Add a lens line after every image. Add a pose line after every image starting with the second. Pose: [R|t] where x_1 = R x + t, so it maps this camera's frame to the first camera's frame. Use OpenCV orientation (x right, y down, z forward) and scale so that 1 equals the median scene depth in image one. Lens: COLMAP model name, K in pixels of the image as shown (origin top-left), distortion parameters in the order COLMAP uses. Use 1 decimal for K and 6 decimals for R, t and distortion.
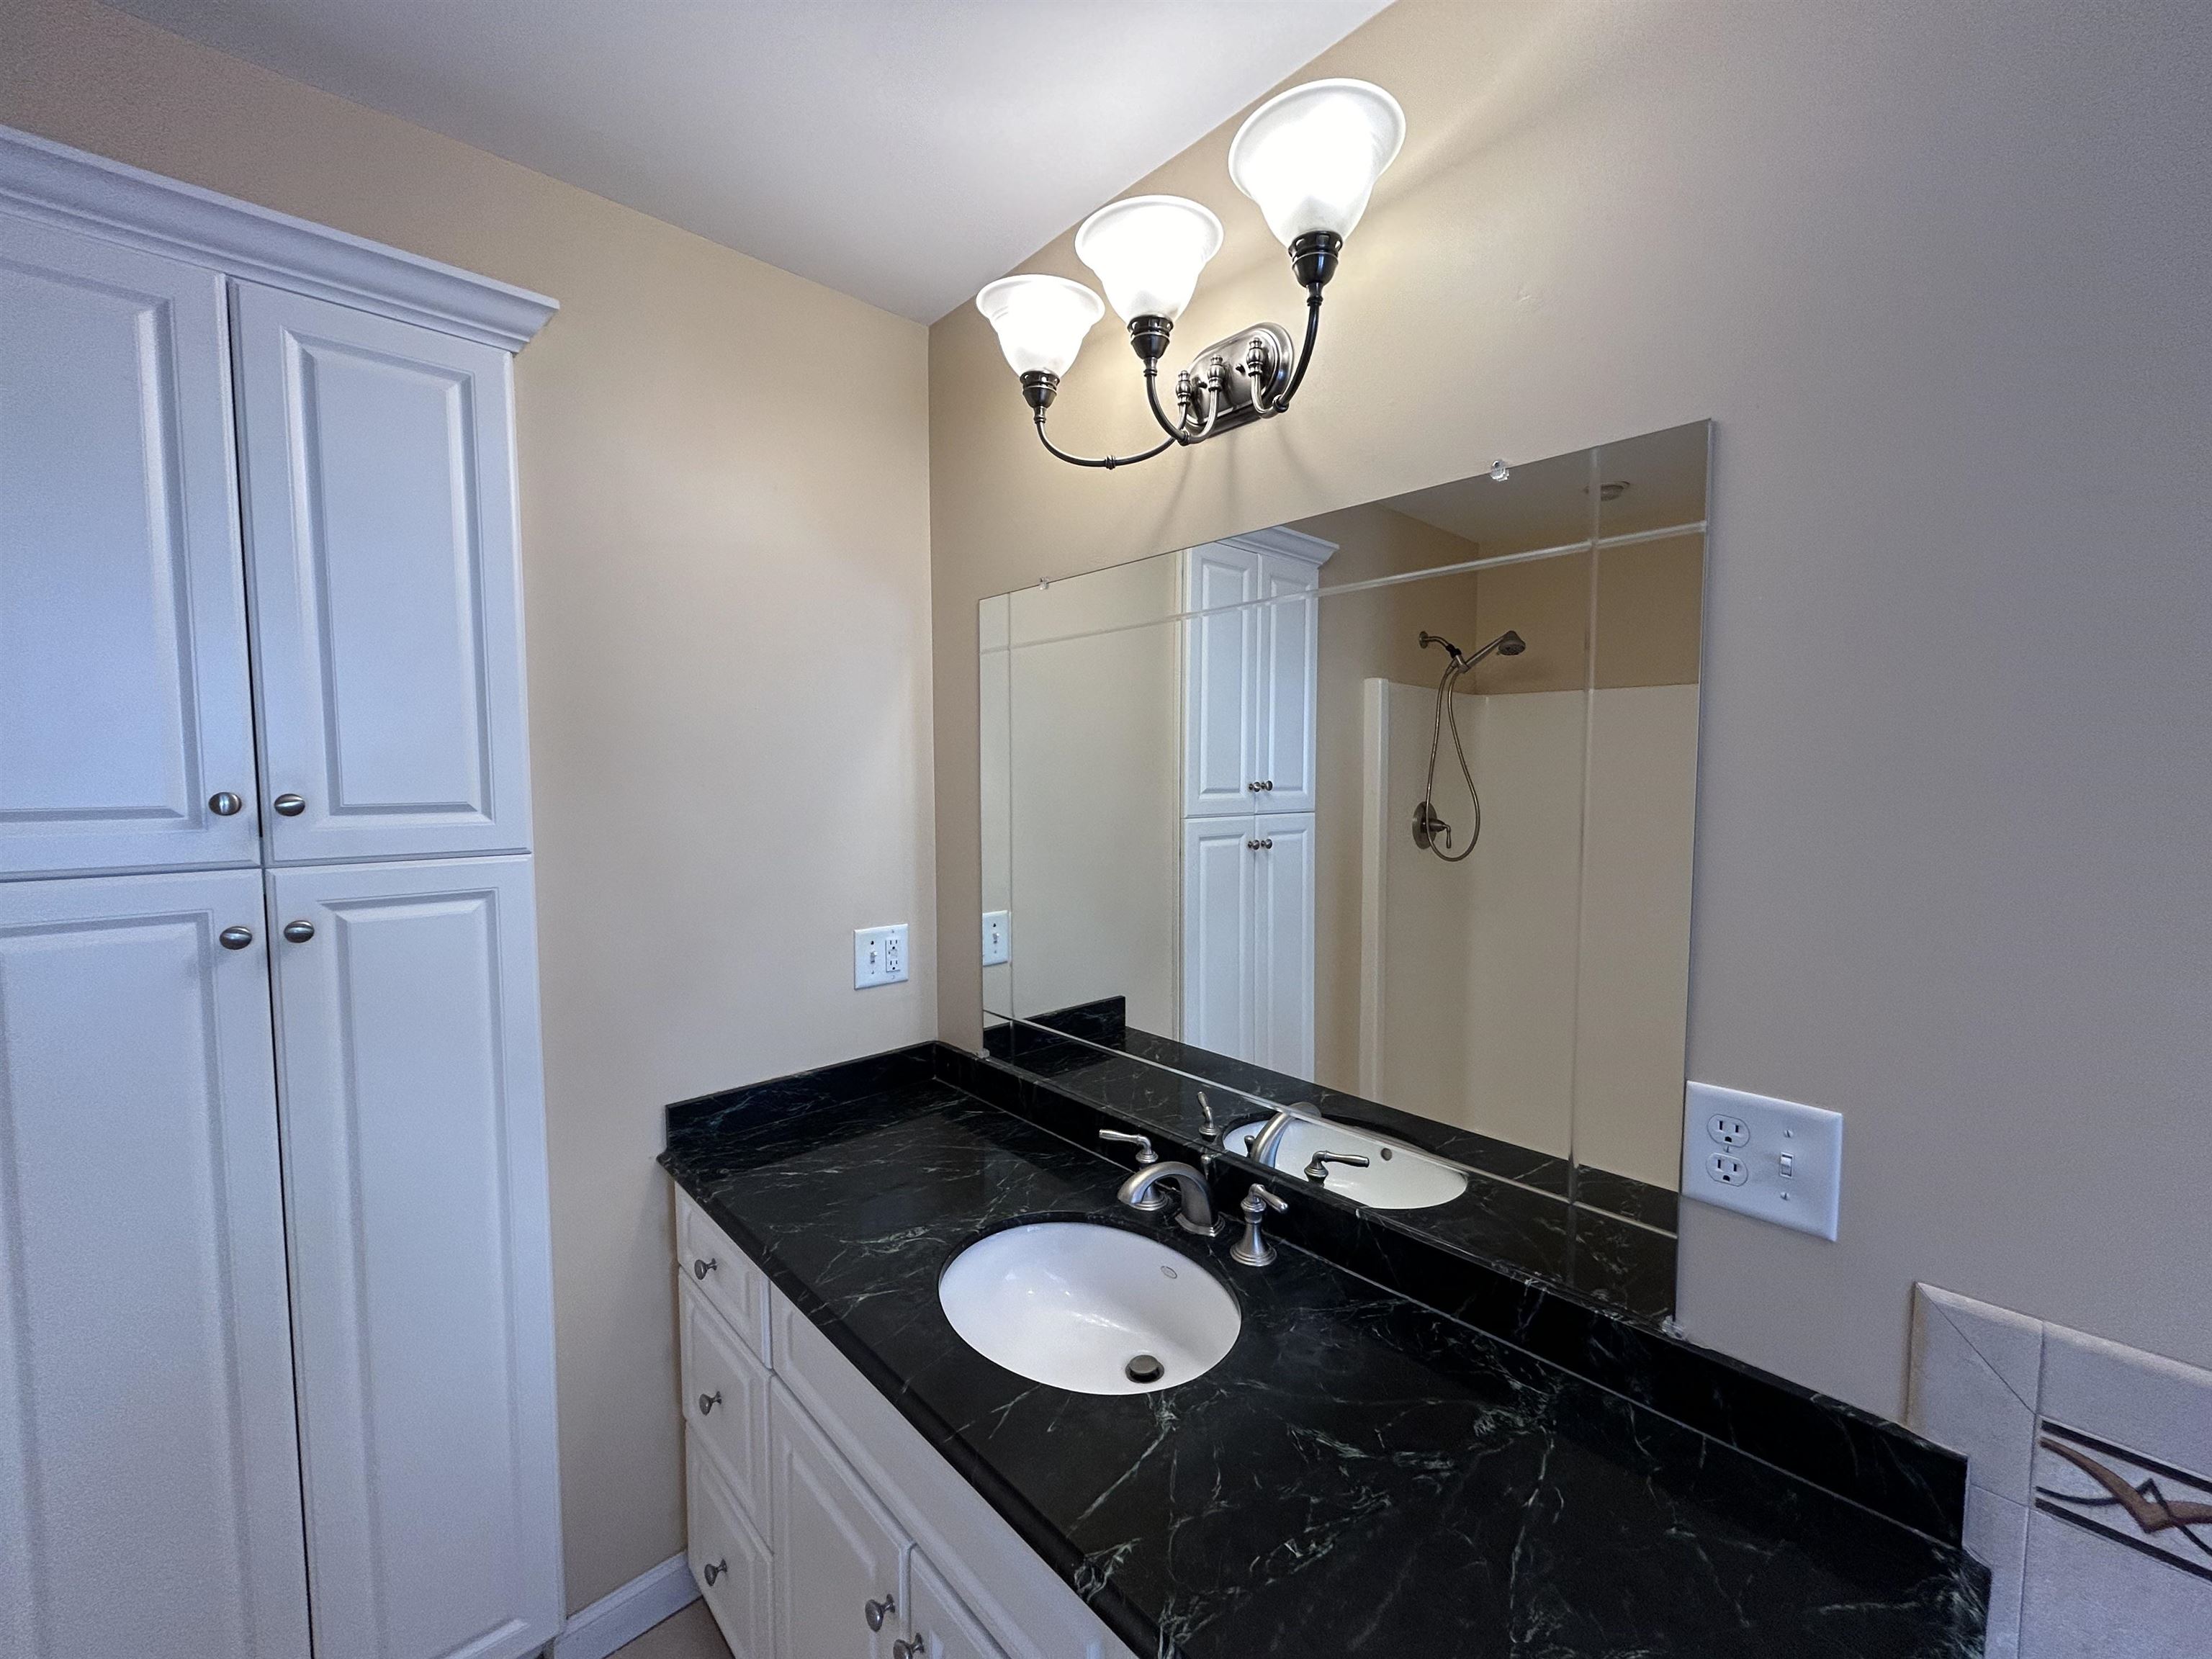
lens RADIAL K [[889.5, 0, 1103.8], [0, 889.5, 826.5], [0, 0, 1]] dist [-0.000638, 0.000292]
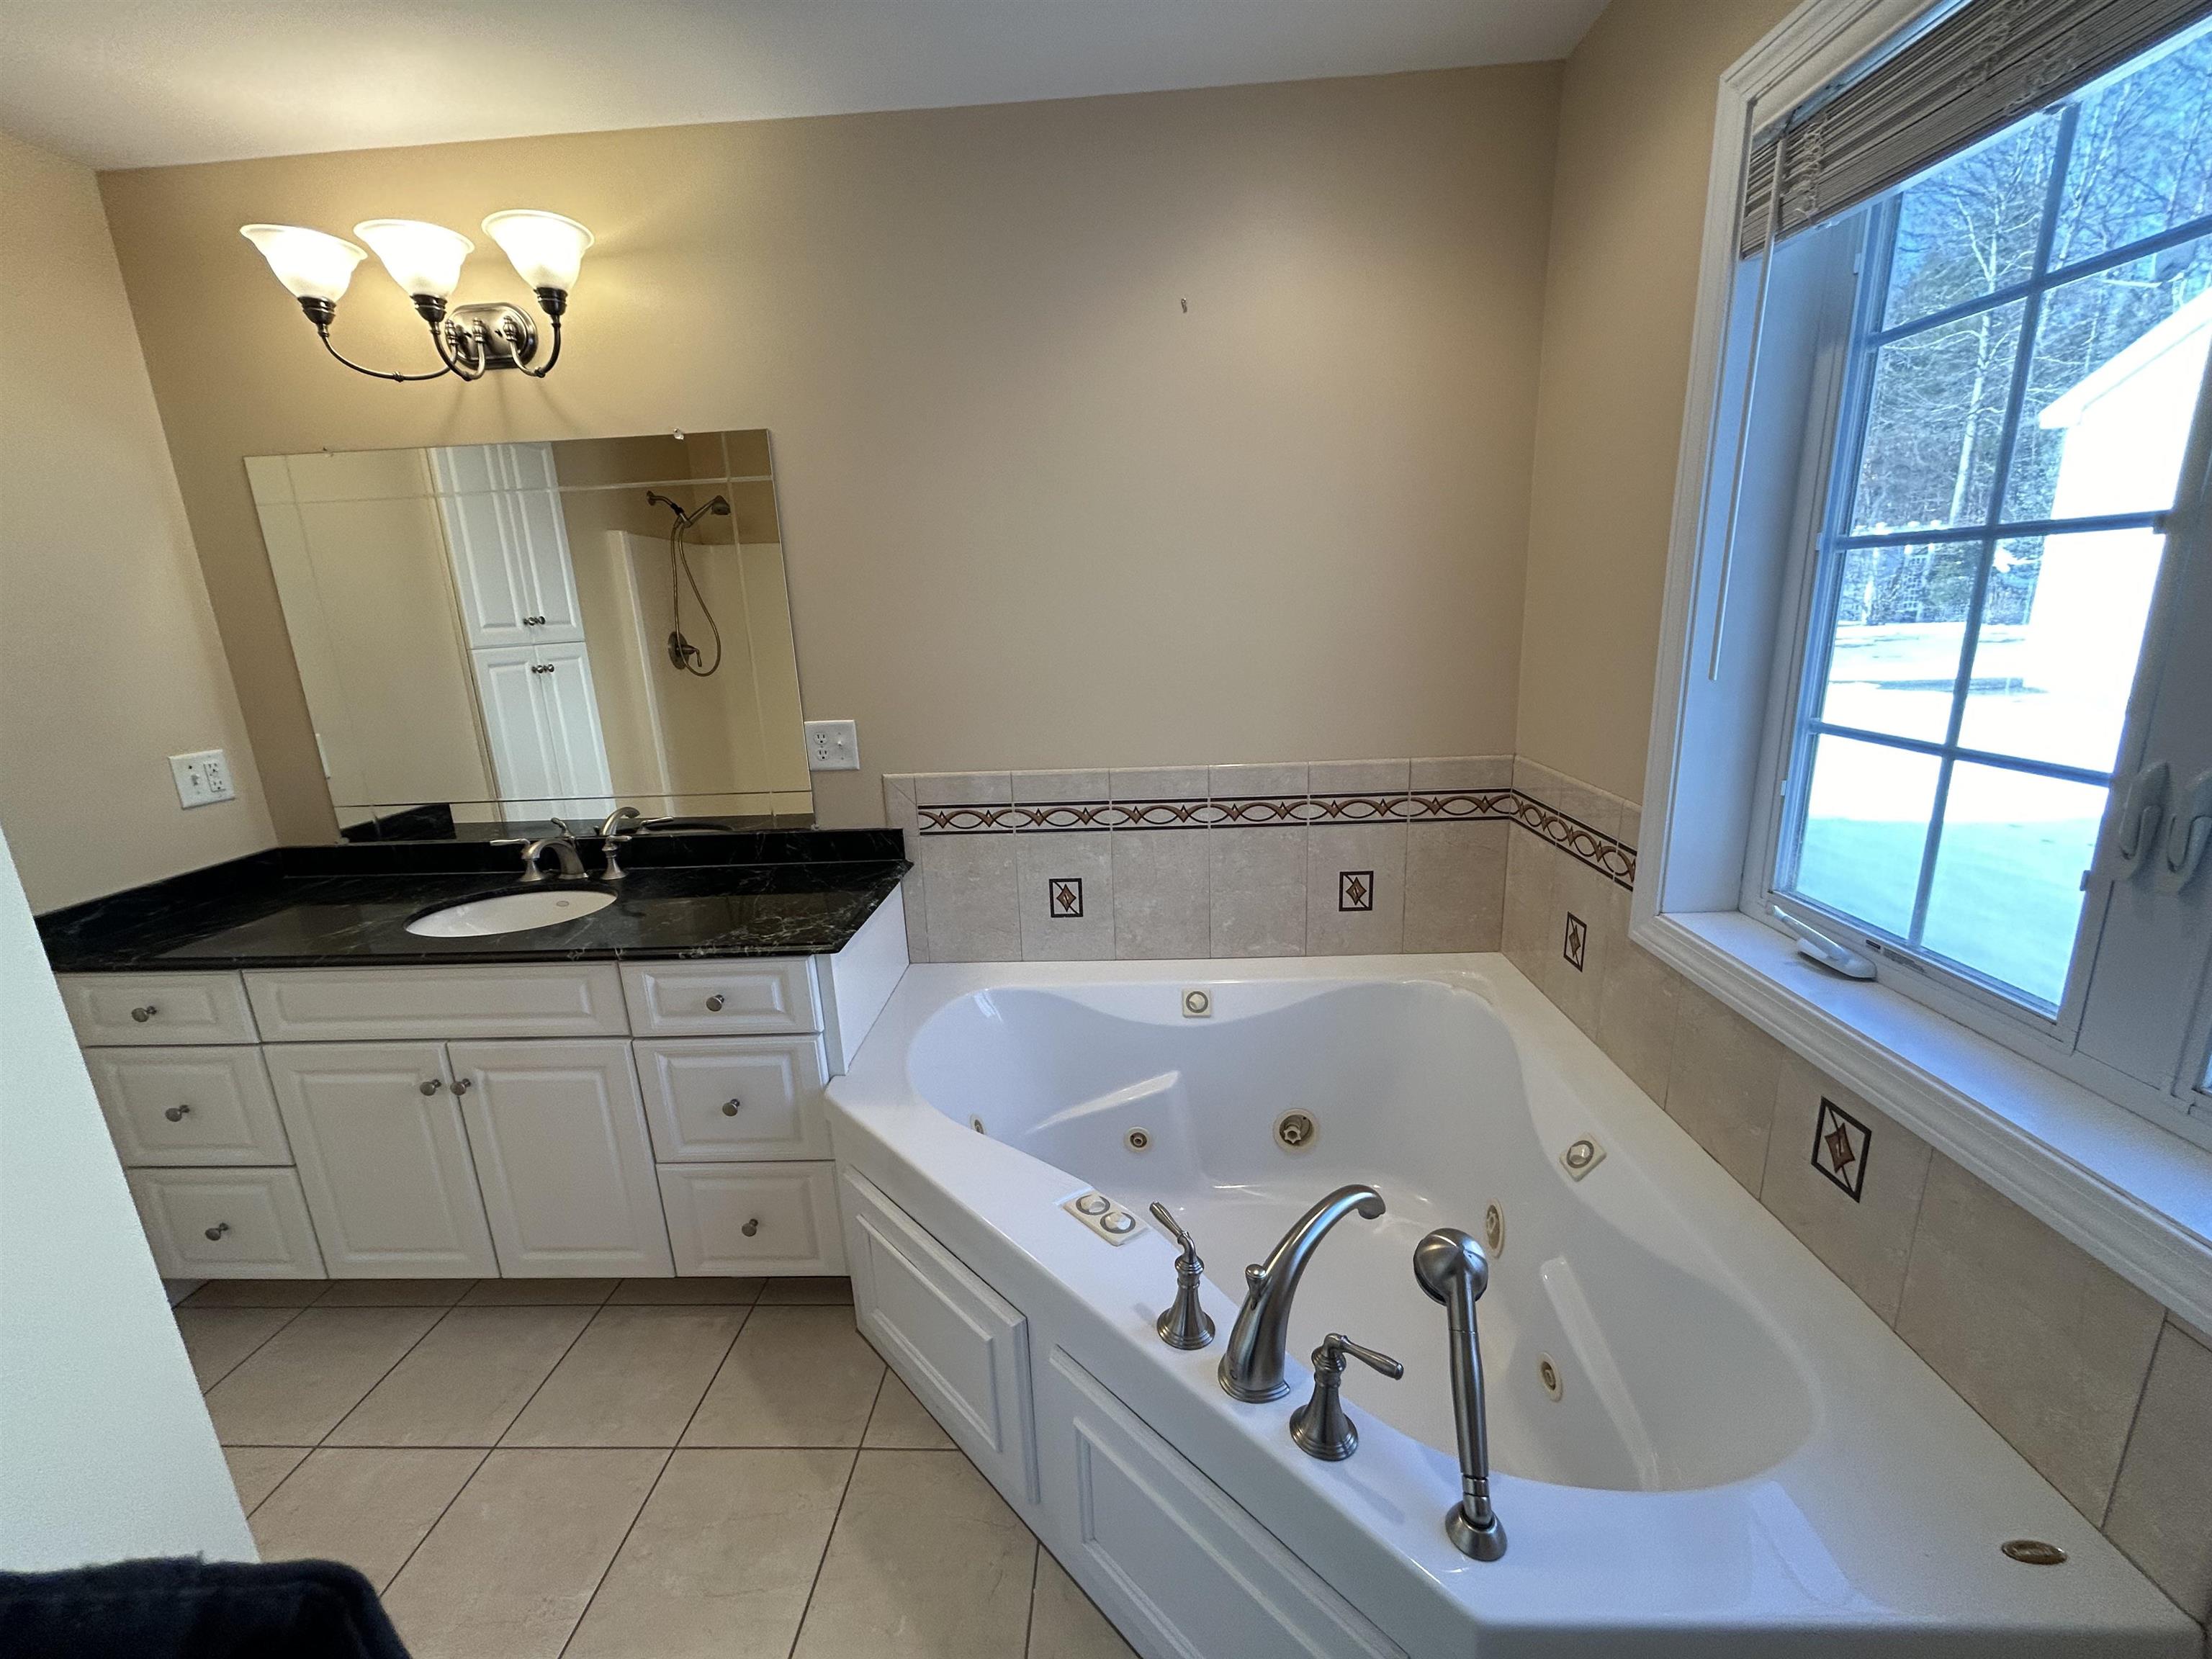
lens RADIAL K [[889.5, 0, 1102.6], [0, 889.5, 824.4], [0, 0, 1]] dist [-0.000638, 0.000292]
pose [[0.707491, -0.195790, 0.679060, -0.306903], [0.082902, 0.977217, 0.195383, 0.106345], [-0.701843, -0.081937, 0.707604, -0.869160]]
